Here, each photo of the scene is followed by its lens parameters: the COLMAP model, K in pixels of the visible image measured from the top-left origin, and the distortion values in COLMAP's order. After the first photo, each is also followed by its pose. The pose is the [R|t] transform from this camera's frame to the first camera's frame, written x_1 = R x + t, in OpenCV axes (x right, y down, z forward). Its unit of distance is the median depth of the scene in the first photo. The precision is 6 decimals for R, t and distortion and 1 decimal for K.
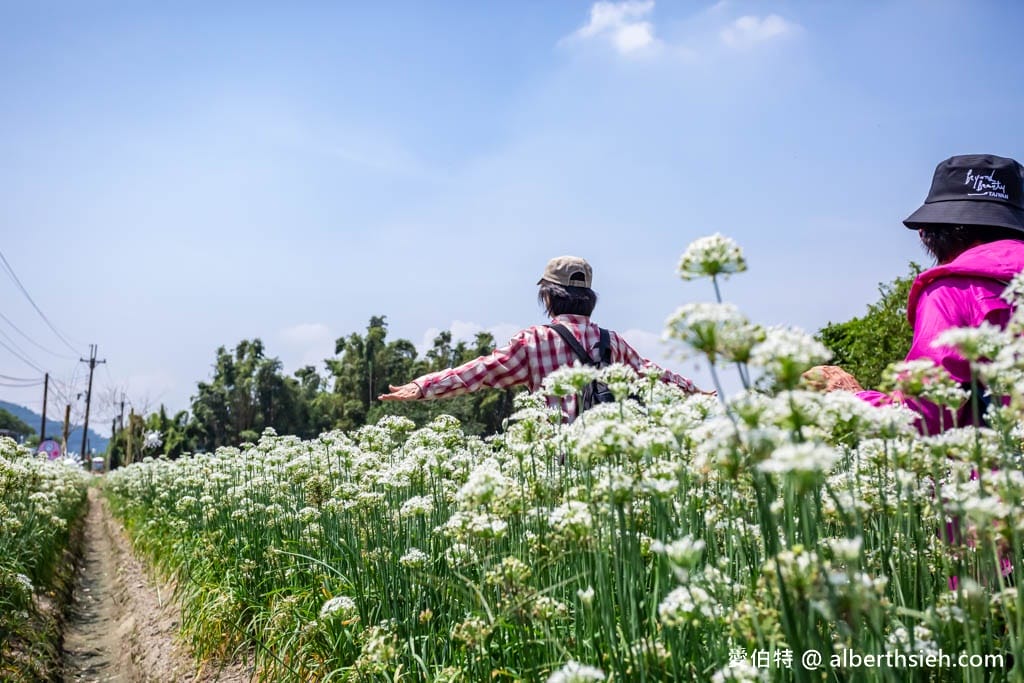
lens RADIAL K [[1156.2, 0, 512.0], [0, 1156.2, 341.5], [0, 0, 1]] dist [0.049630, 0.012704]
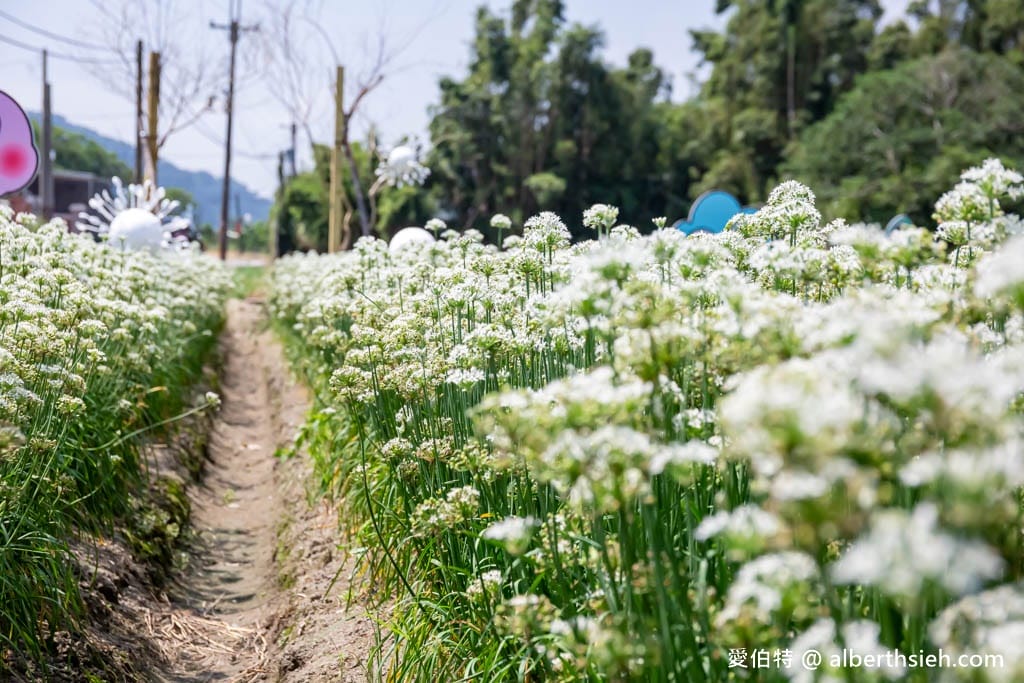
lens RADIAL K [[1988.7, 0, 512.0], [0, 1988.7, 341.5], [0, 0, 1]] dist [0.056266, 0.768142]
pose [[0.977489, 0.012409, -0.210619, -0.059946], [0.019991, 0.988330, 0.151008, 0.018933], [0.210035, -0.151819, 0.965834, 0.171228]]
